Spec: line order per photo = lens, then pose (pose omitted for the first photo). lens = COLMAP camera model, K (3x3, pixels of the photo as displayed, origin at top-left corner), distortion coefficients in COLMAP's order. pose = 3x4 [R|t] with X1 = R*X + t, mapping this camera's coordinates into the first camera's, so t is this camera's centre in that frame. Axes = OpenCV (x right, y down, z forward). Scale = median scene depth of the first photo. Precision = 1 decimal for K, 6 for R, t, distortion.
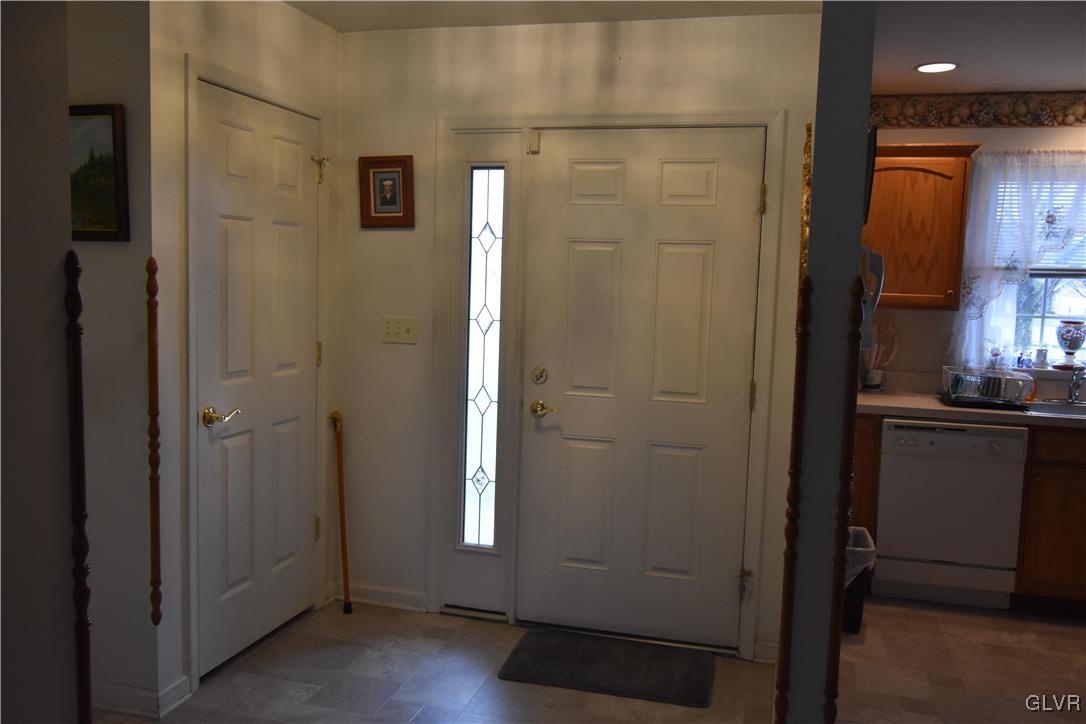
lens RADIAL K [[886.8, 0, 538.8], [0, 886.8, 366.7], [0, 0, 1]] dist [0.006702, -0.024119]
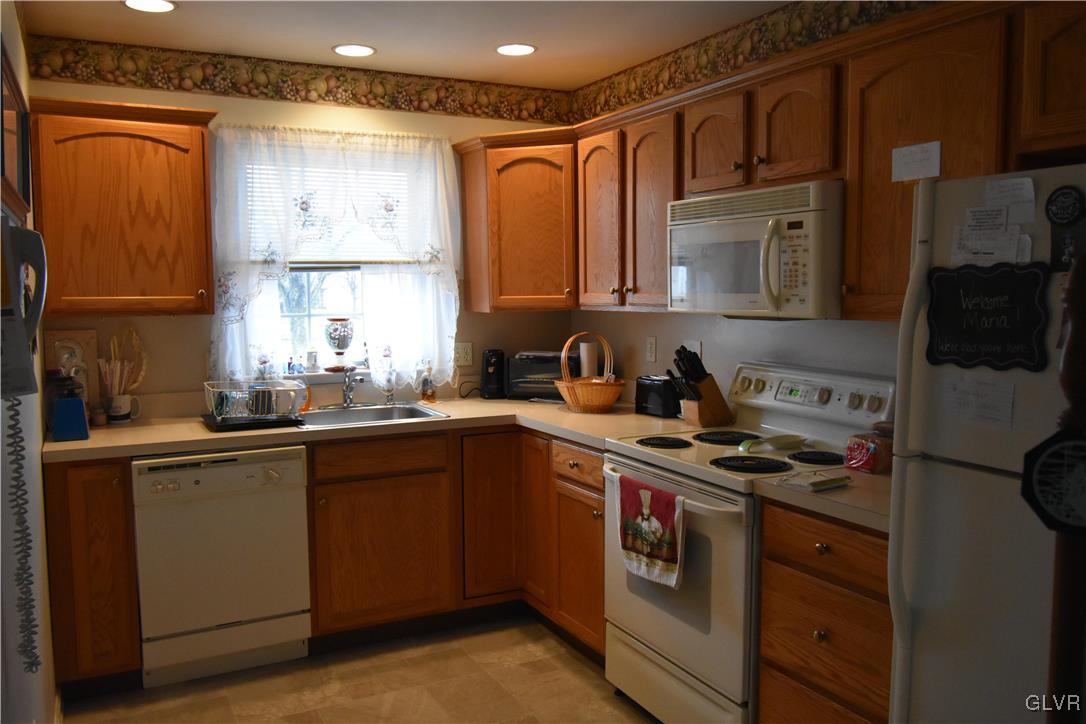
lens RADIAL K [[886.8, 0, 543.6], [0, 886.8, 359.2], [0, 0, 1]] dist [0.006702, -0.024119]
pose [[0.719901, -0.090688, 0.688127, 0.121851], [0.098856, 0.994717, 0.027673, -0.013980], [-0.687001, 0.048104, 0.725063, 0.194153]]
